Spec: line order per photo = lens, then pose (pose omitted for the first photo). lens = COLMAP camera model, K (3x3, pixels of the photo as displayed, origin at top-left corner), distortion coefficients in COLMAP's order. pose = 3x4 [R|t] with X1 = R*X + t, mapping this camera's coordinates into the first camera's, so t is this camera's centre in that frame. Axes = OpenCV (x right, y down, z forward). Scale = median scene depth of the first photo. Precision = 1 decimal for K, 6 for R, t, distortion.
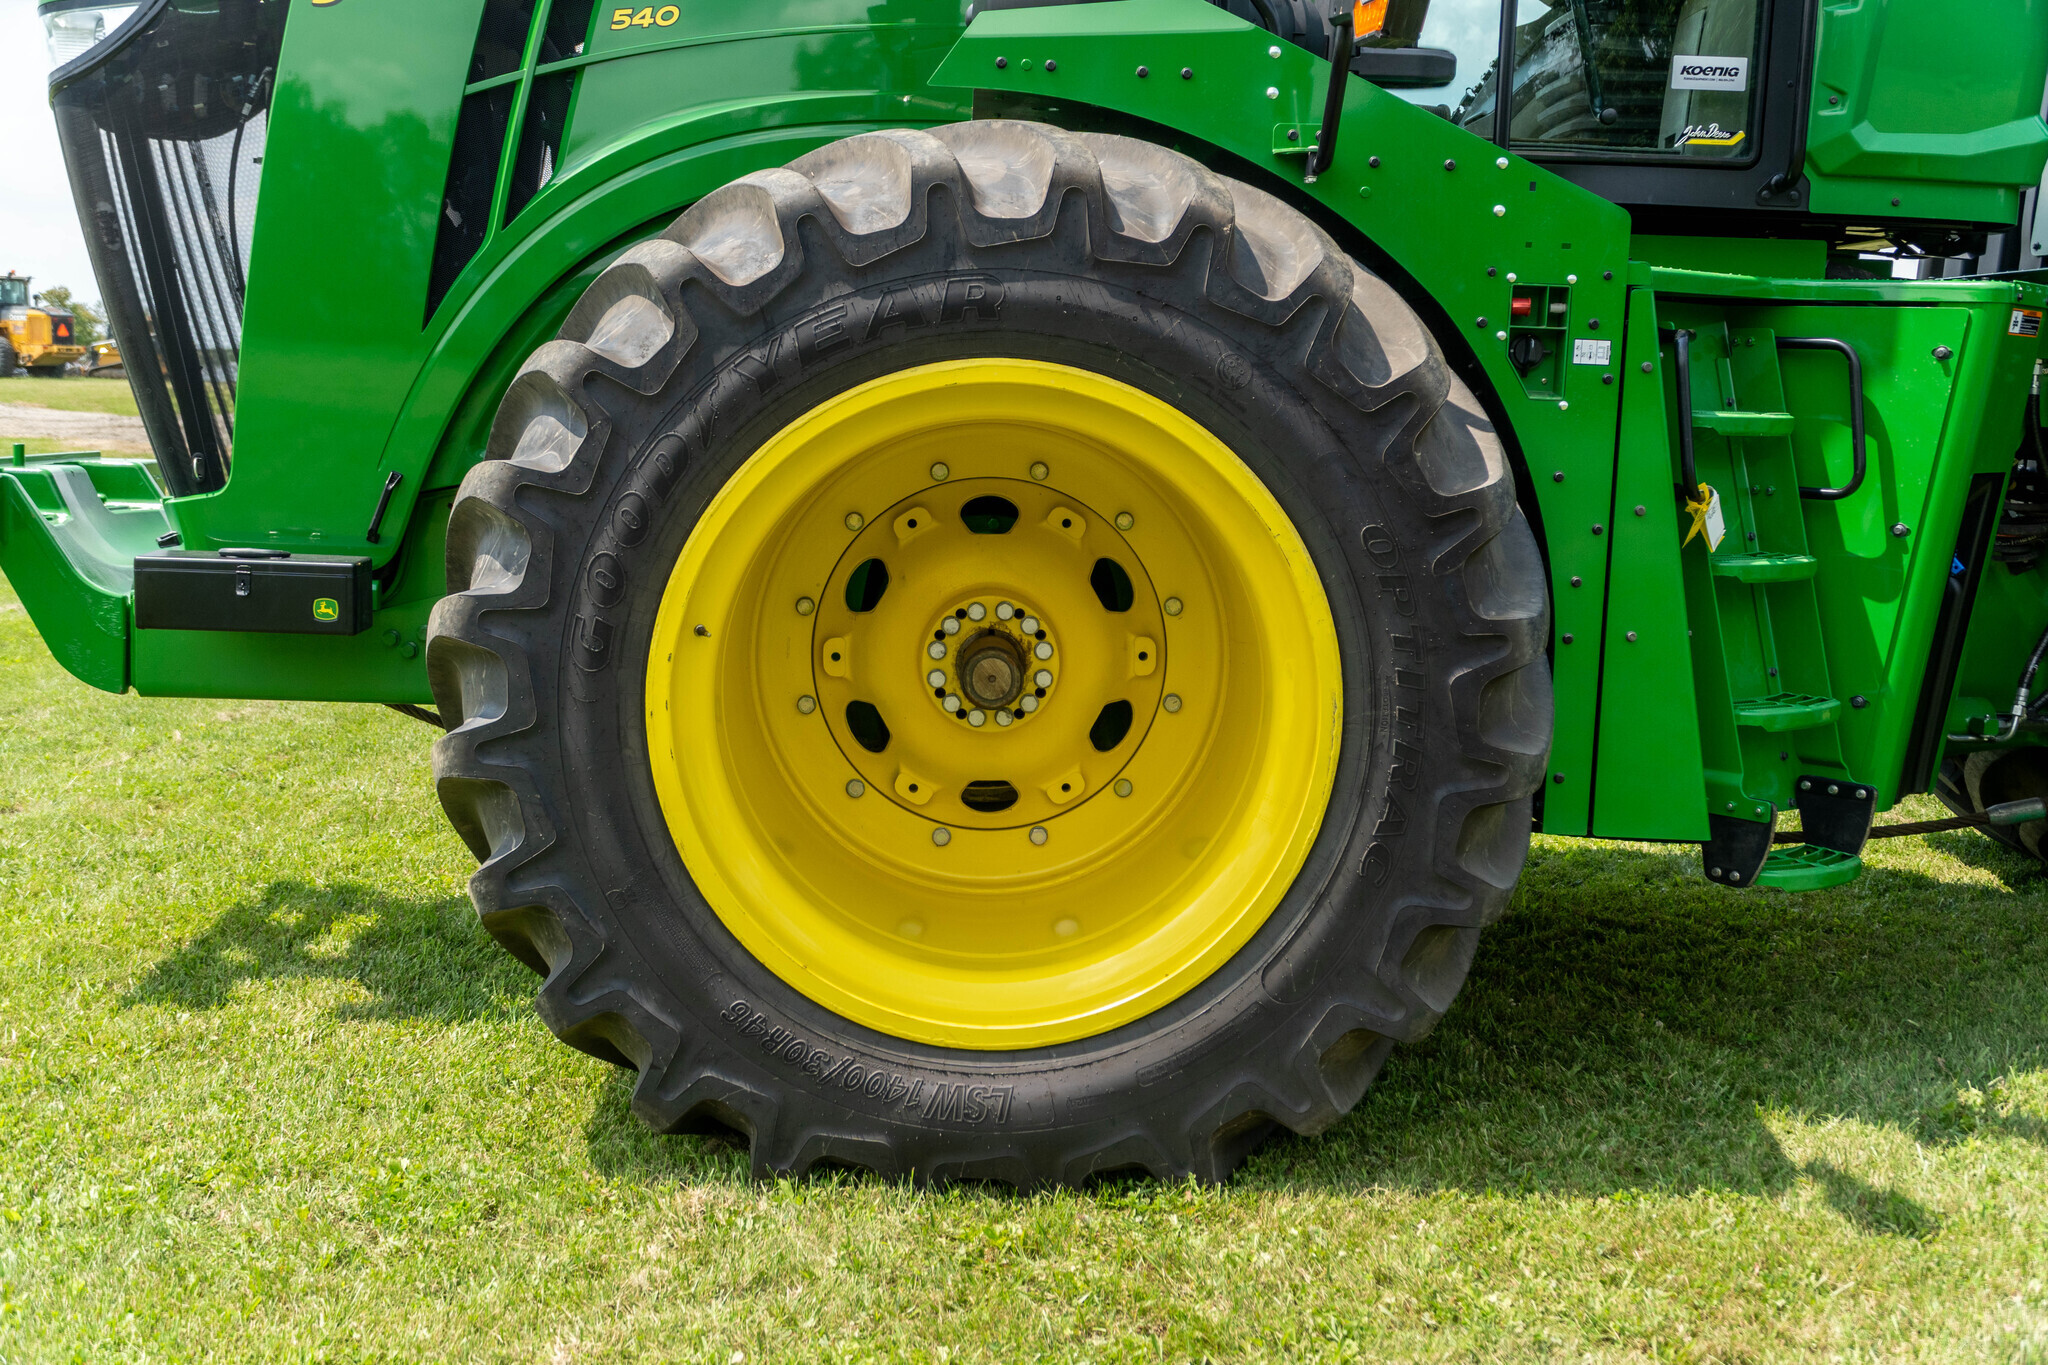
lens RADIAL K [[2532.5, 0, 1030.0], [0, 2532.5, 684.4], [0, 0, 1]] dist [0.044903, 0.000000]
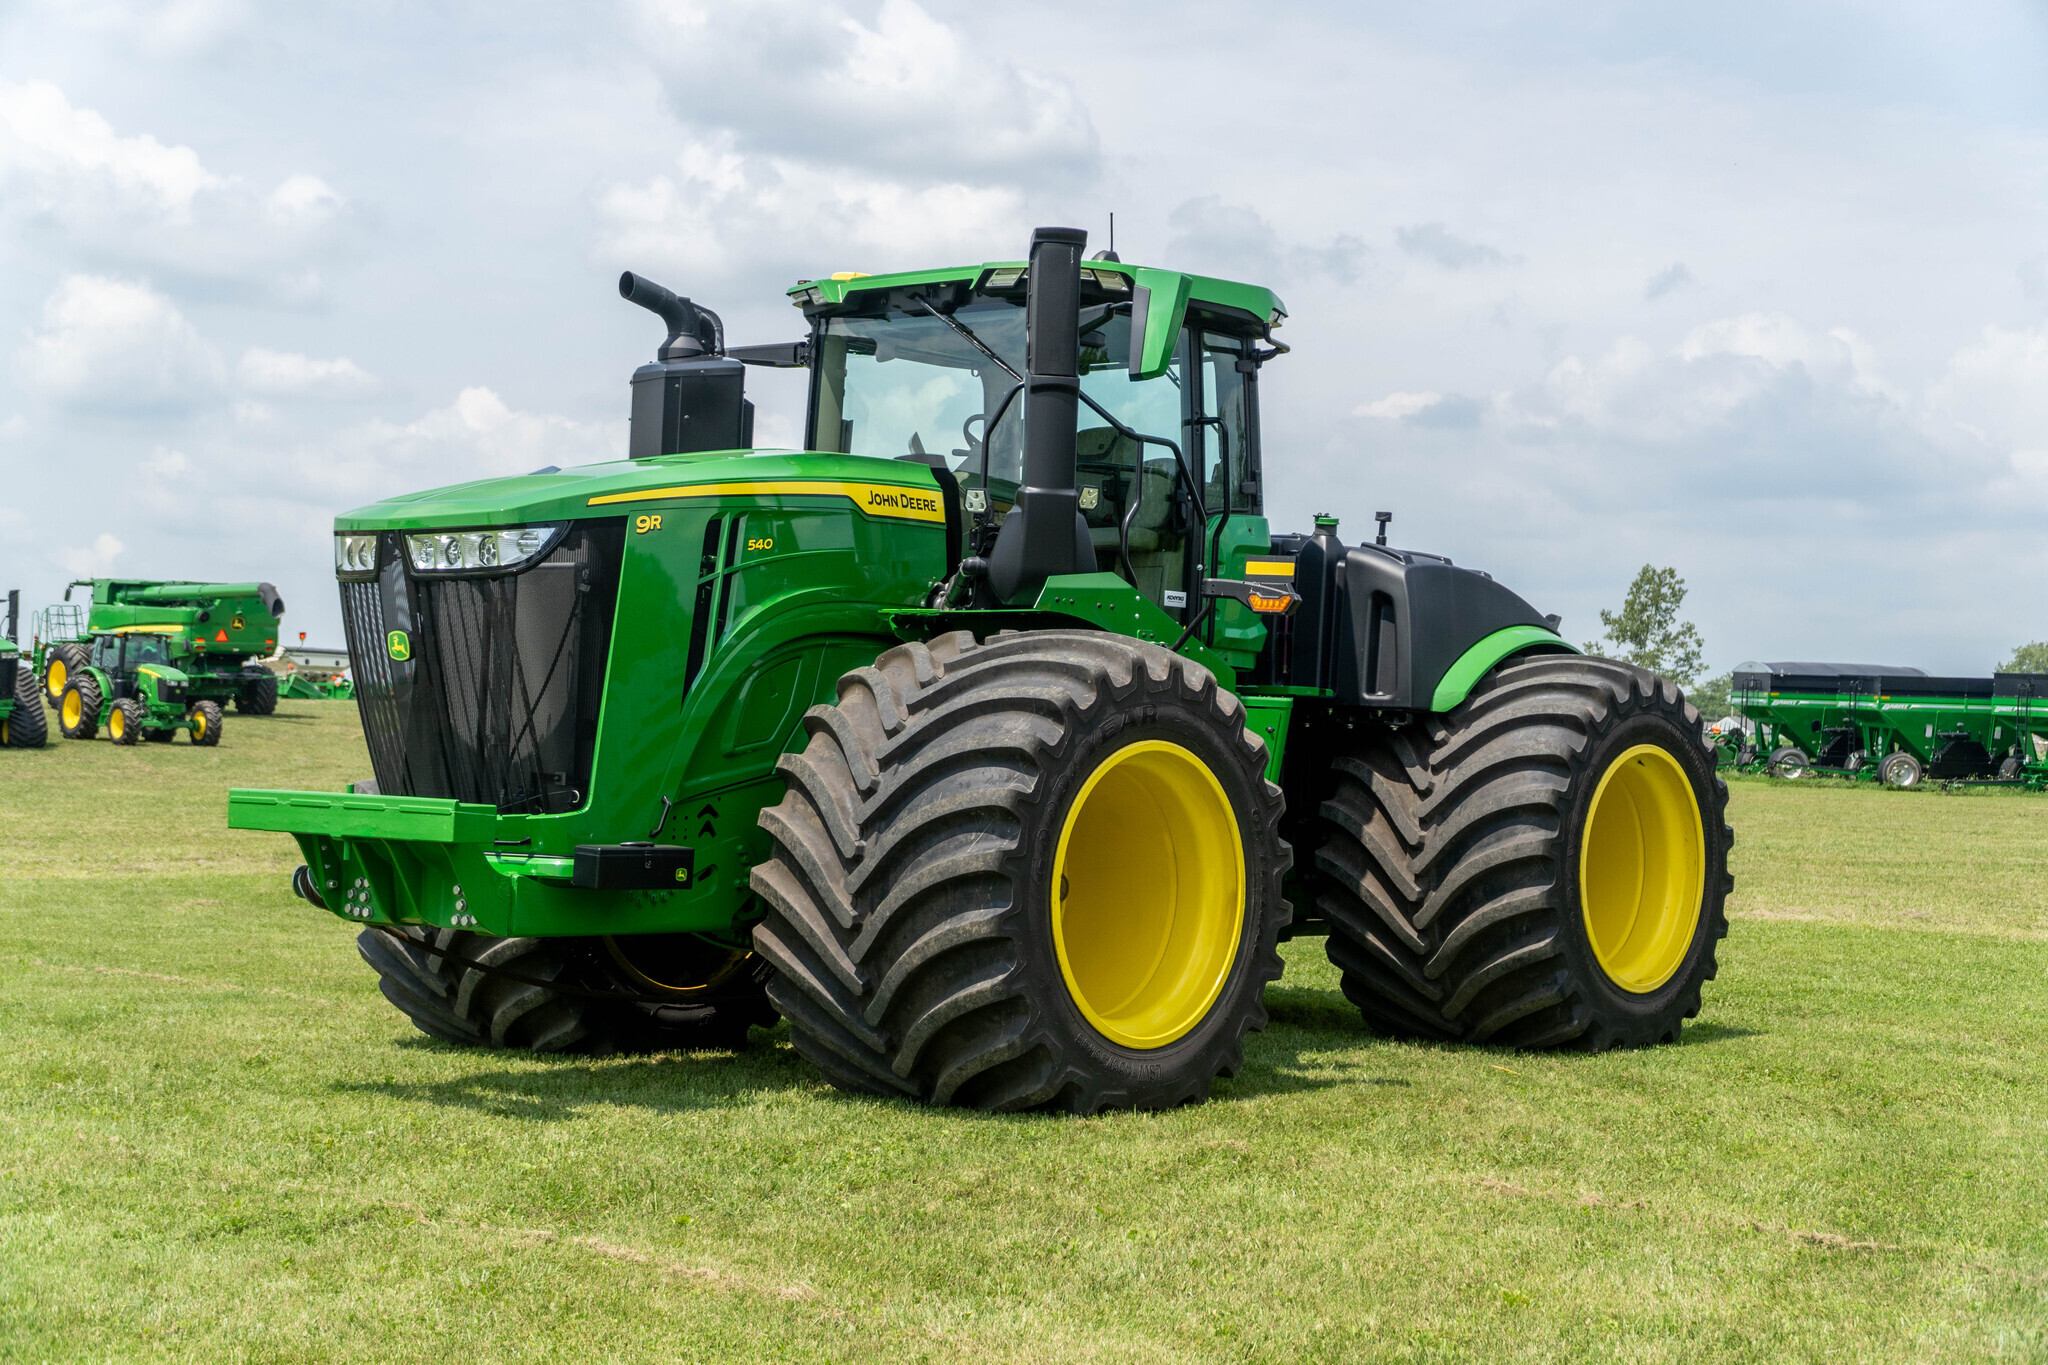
lens RADIAL K [[3126.1, 0, 1019.3], [0, 3126.1, 686.7], [0, 0, 1]] dist [0.054962, 0.000000]
pose [[0.673651, 0.007492, 0.739012, -1.946381], [0.073785, 0.994271, -0.077339, 0.029537], [-0.735358, 0.106628, 0.669238, -0.722042]]
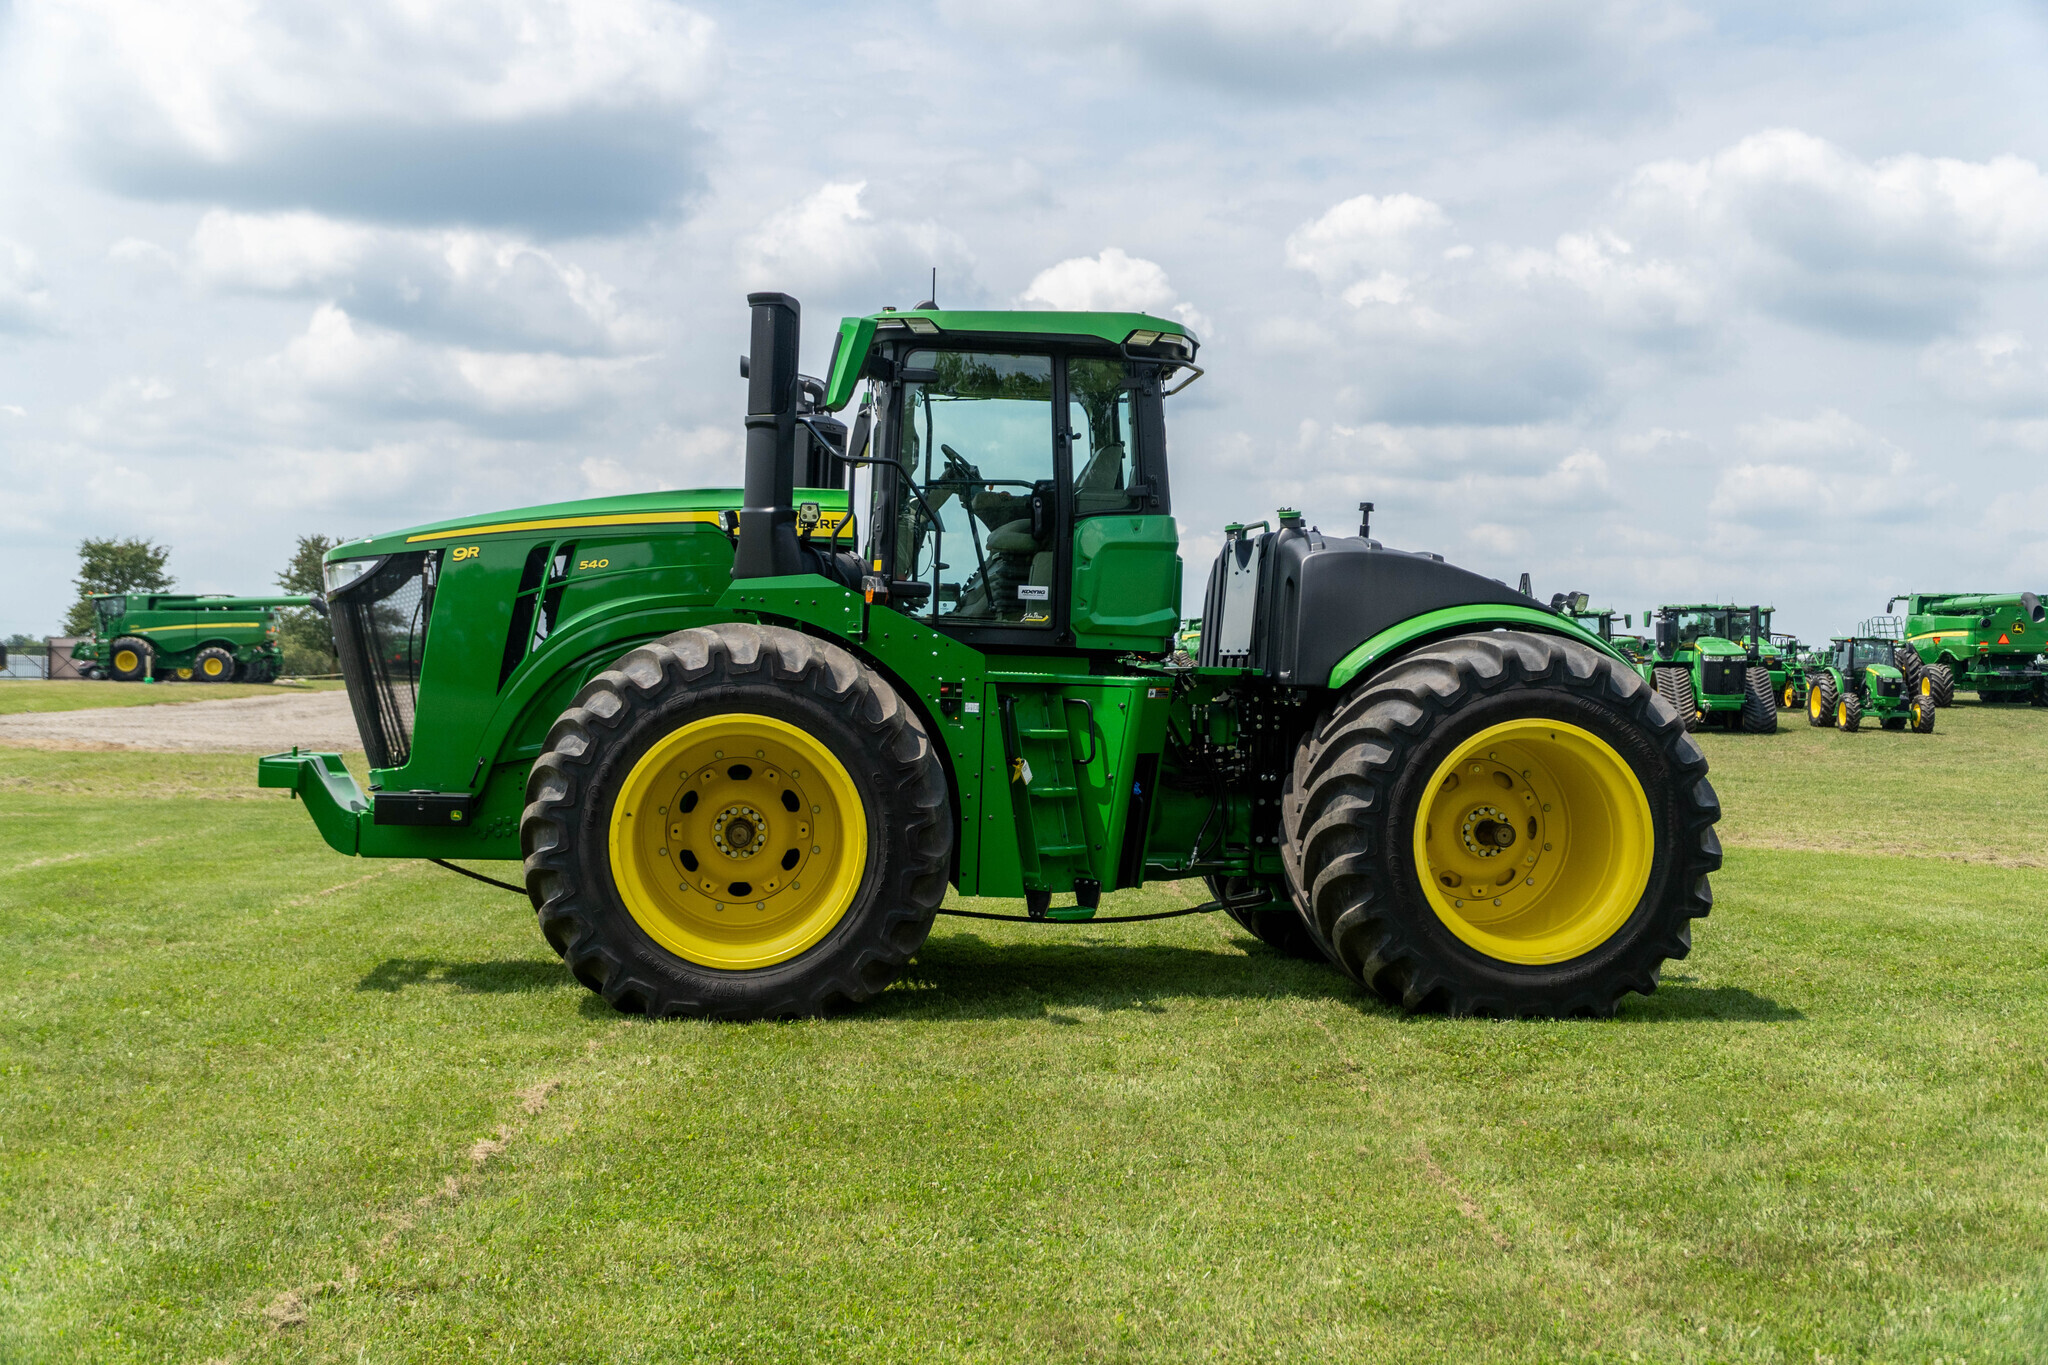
lens RADIAL K [[2532.5, 0, 1031.1], [0, 2532.5, 687.2], [0, 0, 1]] dist [0.044903, 0.000000]
pose [[0.996206, -0.003651, 0.086945, 0.056453], [0.013369, 0.993679, -0.111460, 0.137761], [-0.085988, 0.112199, 0.989958, -1.569584]]
